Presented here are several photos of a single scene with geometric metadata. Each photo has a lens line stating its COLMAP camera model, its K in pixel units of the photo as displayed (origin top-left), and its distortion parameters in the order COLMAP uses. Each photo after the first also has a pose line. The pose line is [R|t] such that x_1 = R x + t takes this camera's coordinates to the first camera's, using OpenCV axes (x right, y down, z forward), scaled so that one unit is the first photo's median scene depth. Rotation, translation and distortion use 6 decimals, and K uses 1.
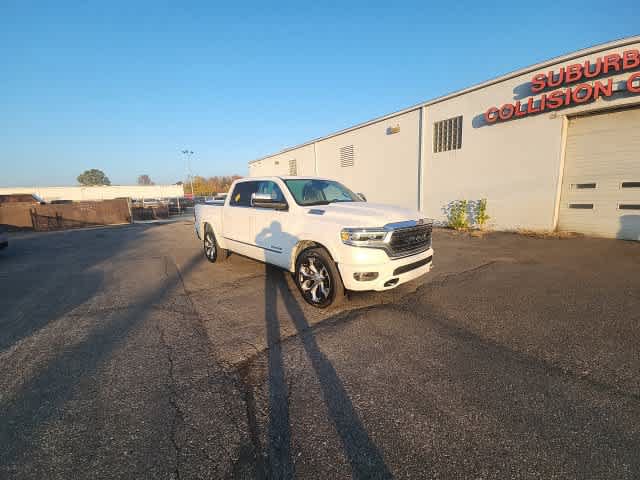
lens RADIAL K [[256.5, 0, 322.0], [0, 256.5, 239.1], [0, 0, 1]] dist [0.022785, -0.016279]
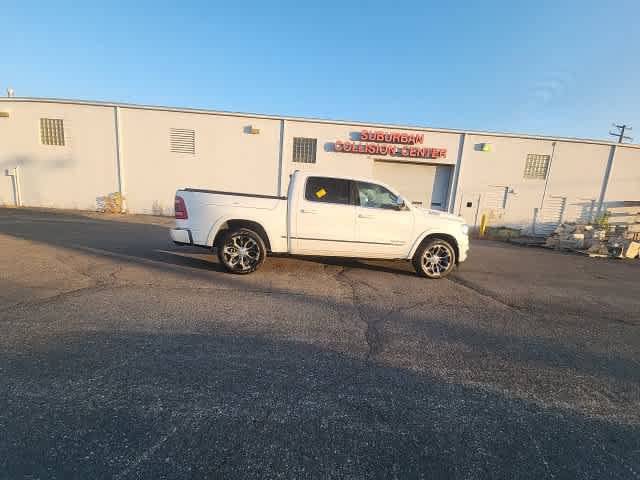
lens RADIAL K [[256.5, 0, 322.0], [0, 256.5, 239.1], [0, 0, 1]] dist [0.022785, -0.016279]
pose [[0.572380, -0.056707, 0.818025, -0.674186], [0.048708, 0.998196, 0.035116, -0.018273], [-0.818540, 0.019744, 0.574110, 0.296354]]
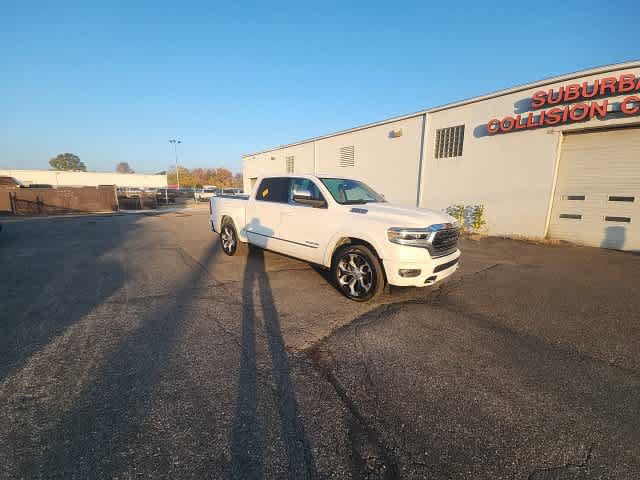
lens RADIAL K [[256.5, 0, 322.0], [0, 256.5, 239.1], [0, 0, 1]] dist [0.022785, -0.016279]
pose [[0.997257, 0.040724, 0.061799, -0.099271], [-0.041148, 0.999137, 0.005611, 0.004890], [-0.061517, -0.008138, 0.998073, -0.017917]]
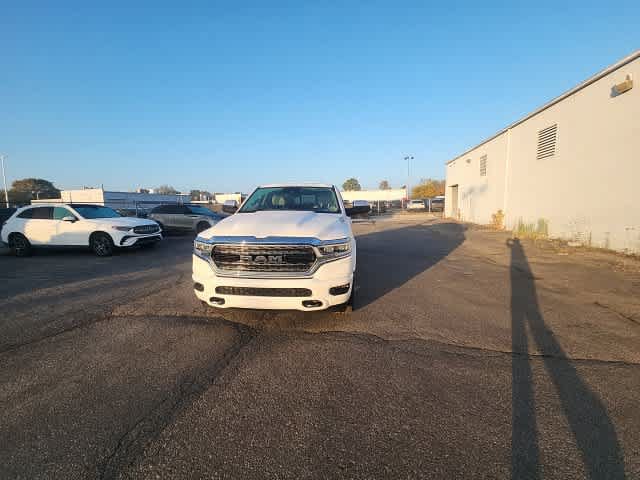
lens RADIAL K [[256.5, 0, 321.3], [0, 256.5, 239.2], [0, 0, 1]] dist [0.017556, -0.012545]
pose [[0.666136, 0.120296, -0.736065, 0.444876], [-0.127437, 0.990752, 0.046590, -0.052293], [0.734863, 0.062767, 0.675305, 0.246673]]
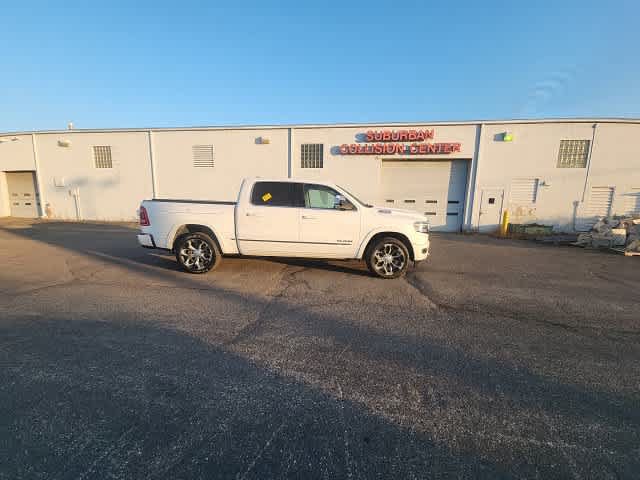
lens RADIAL K [[256.0, 0, 321.7], [0, 256.0, 240.8], [0, 0, 1]] dist [0.017457, -0.012498]
pose [[0.700953, -0.063382, 0.710385, -0.547356], [0.074899, 0.997077, 0.015057, 0.002819], [-0.709264, 0.042653, 0.703652, 0.112953]]
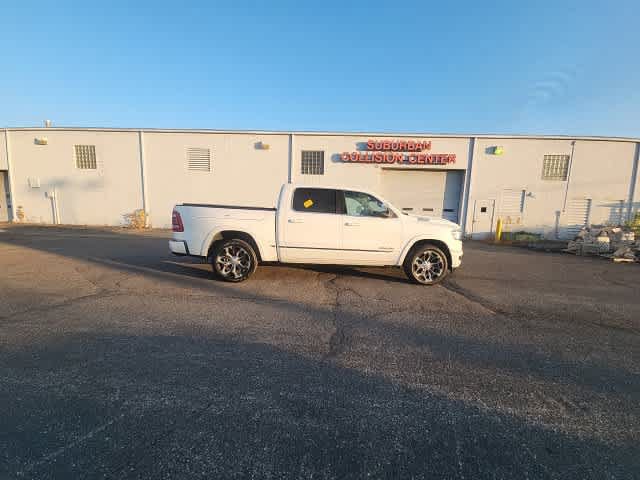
lens RADIAL K [[256.5, 0, 321.3], [0, 256.5, 239.2], [0, 0, 1]] dist [0.017556, -0.012545]
pose [[0.637861, -0.039096, 0.769159, -0.643583], [0.071614, 0.997395, -0.008692, -0.010217], [-0.766815, 0.060626, 0.638999, 0.226326]]
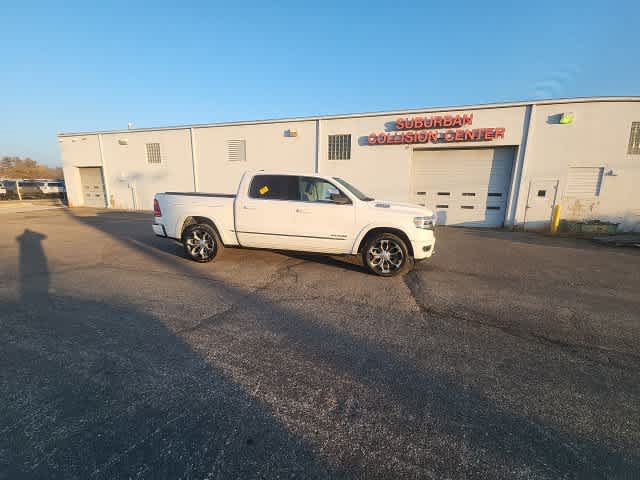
lens RADIAL K [[256.5, 0, 321.3], [0, 256.5, 239.2], [0, 0, 1]] dist [0.017556, -0.012545]
pose [[0.808728, -0.058331, 0.585283, -0.458690], [0.050520, 0.998282, 0.029685, 0.005110], [-0.586009, 0.005562, 0.810285, 0.047576]]
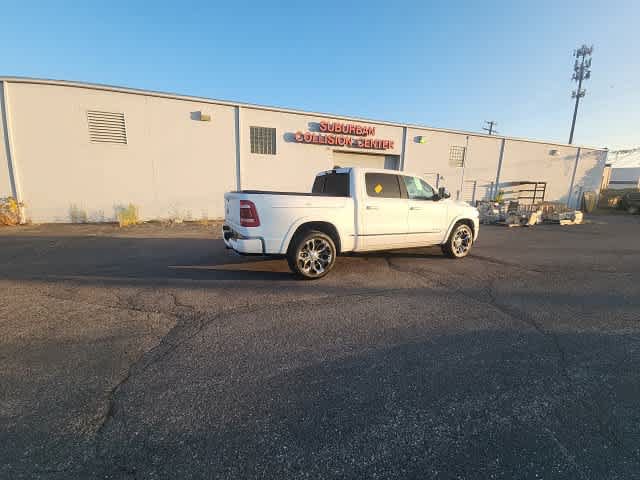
lens RADIAL K [[256.5, 0, 321.3], [0, 256.5, 239.2], [0, 0, 1]] dist [0.017556, -0.012545]
pose [[0.287011, -0.135915, 0.948236, -0.803427], [0.127593, 0.986487, 0.102778, -0.063695], [-0.949392, 0.091490, 0.300474, 0.581902]]
